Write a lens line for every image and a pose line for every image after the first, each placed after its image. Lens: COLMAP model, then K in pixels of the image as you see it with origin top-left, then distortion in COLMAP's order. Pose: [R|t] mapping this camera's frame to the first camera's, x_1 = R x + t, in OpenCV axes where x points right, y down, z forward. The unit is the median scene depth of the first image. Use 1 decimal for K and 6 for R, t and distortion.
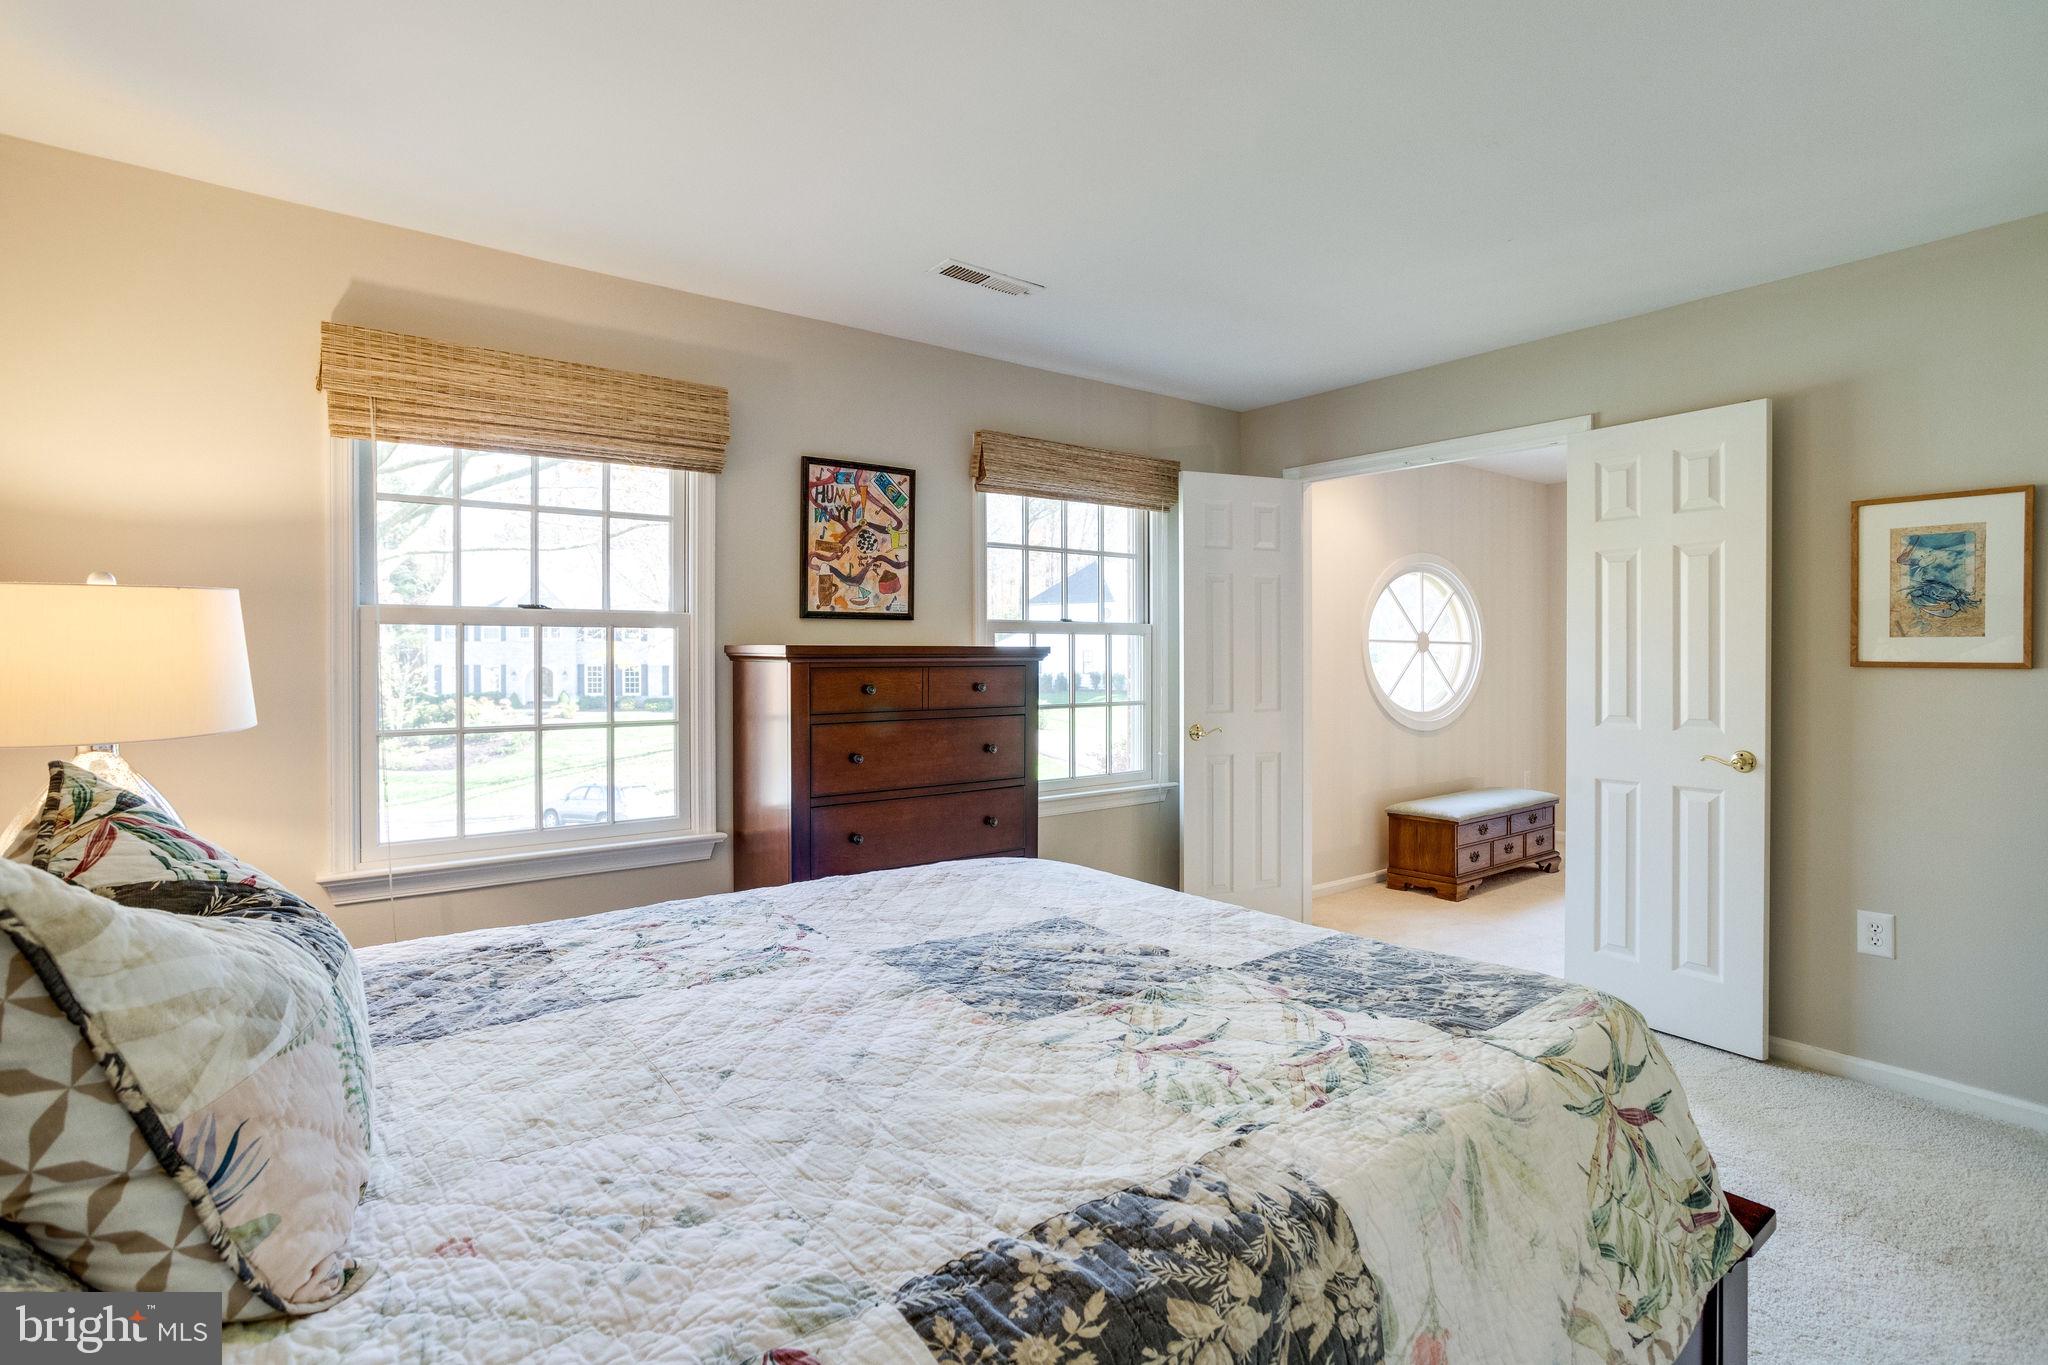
lens RADIAL K [[990.0, 0, 1032.6], [0, 990.0, 664.6], [0, 0, 1]] dist [-0.021782, 0.010461]
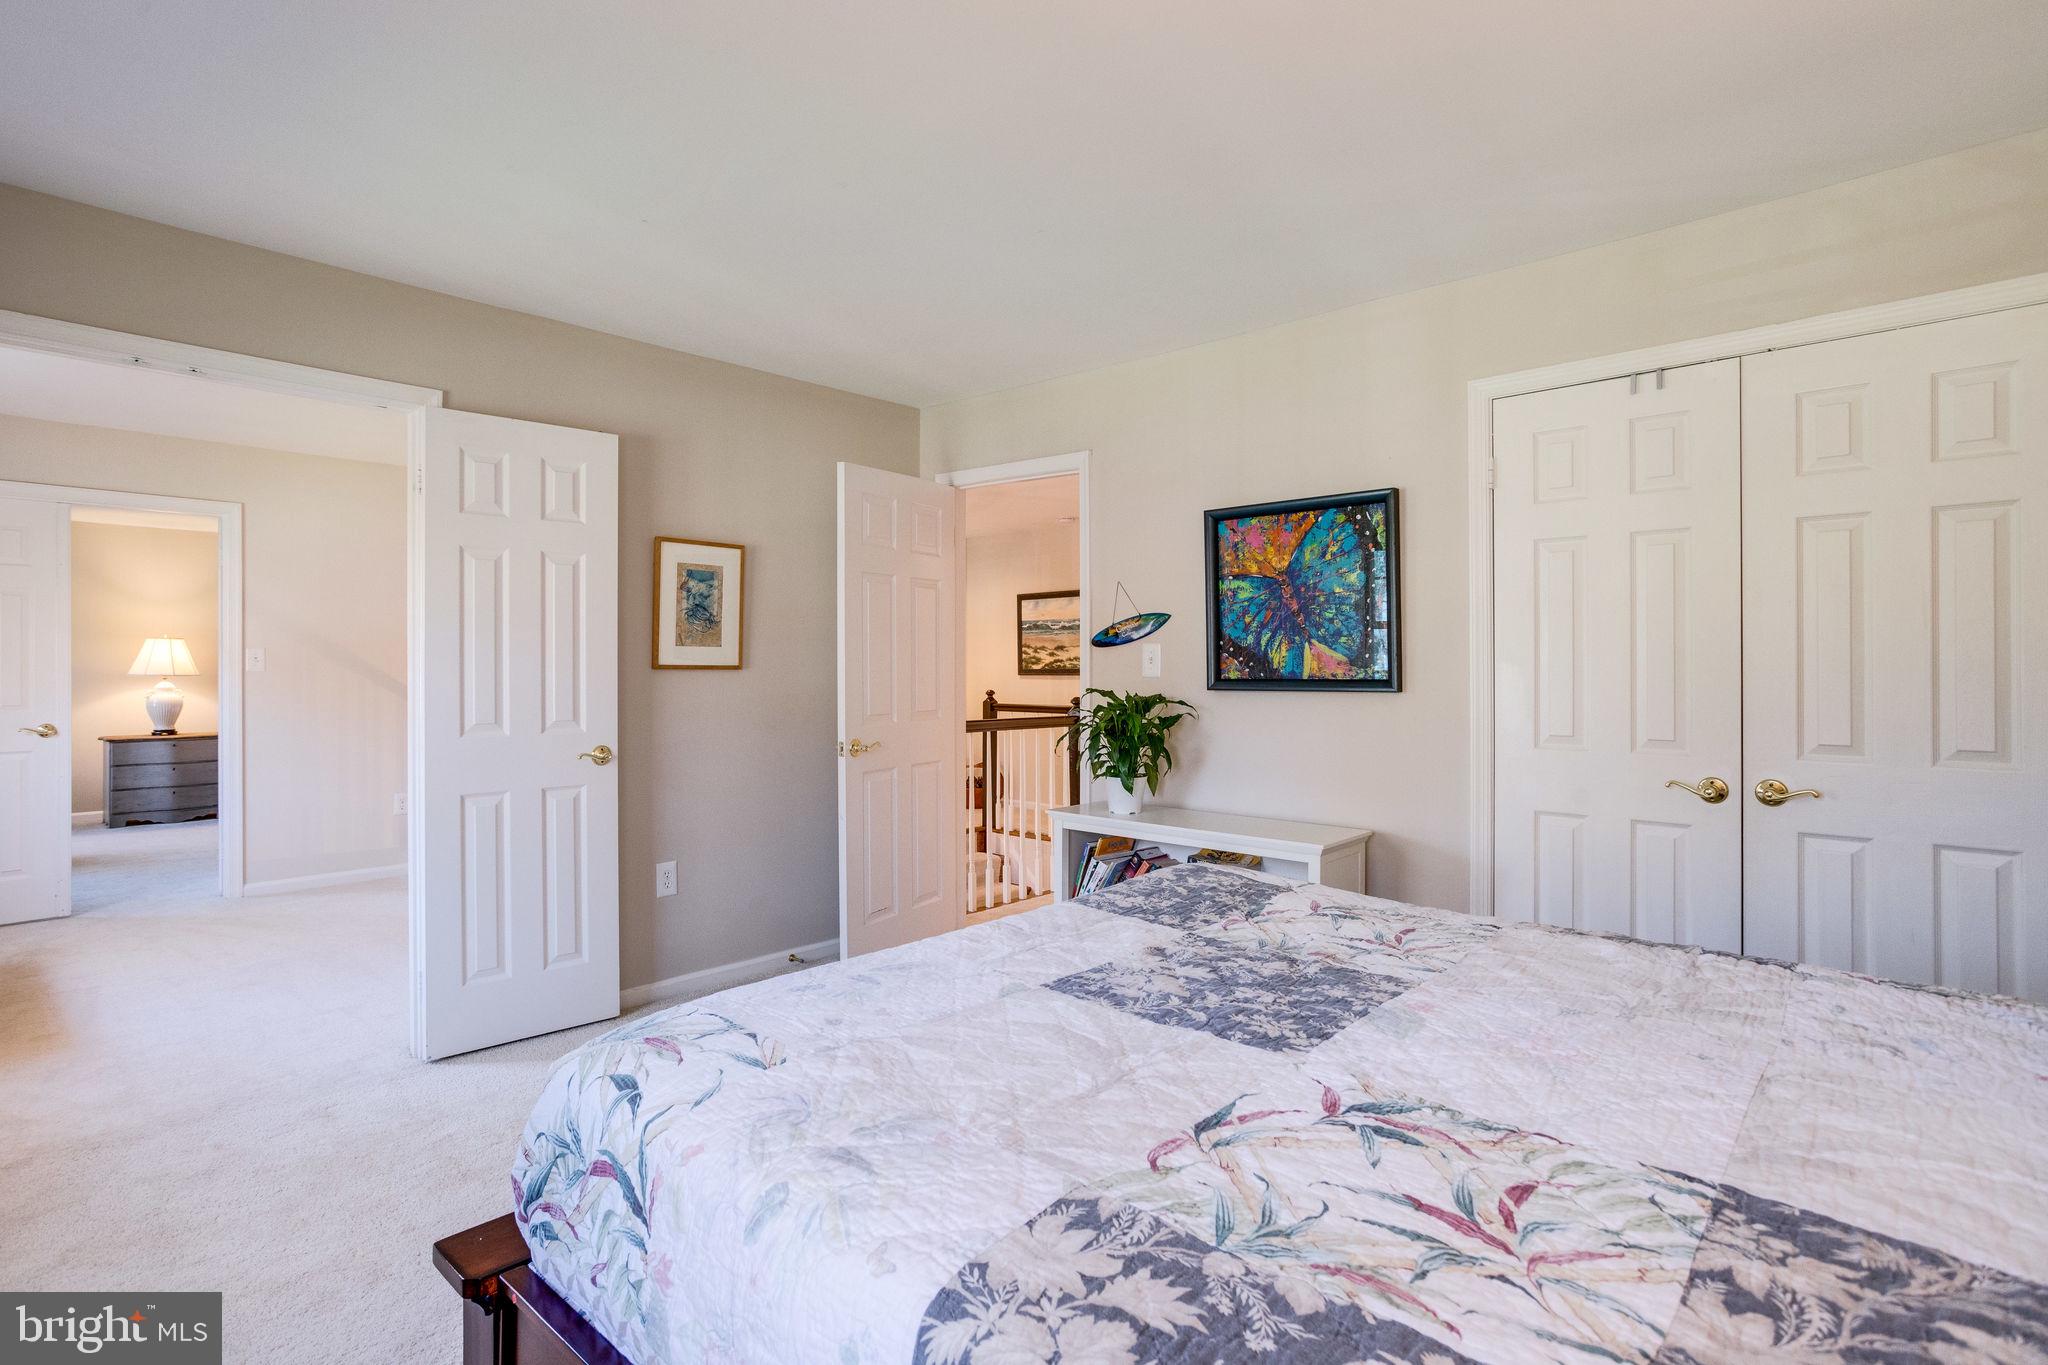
lens RADIAL K [[990.0, 0, 1033.2], [0, 990.0, 657.9], [0, 0, 1]] dist [-0.021782, 0.010461]
pose [[-0.167679, 0.007300, 0.985815, -0.491781], [0.011938, 0.999914, -0.005374, 0.000576], [-0.985769, 0.010867, -0.167752, 0.757478]]
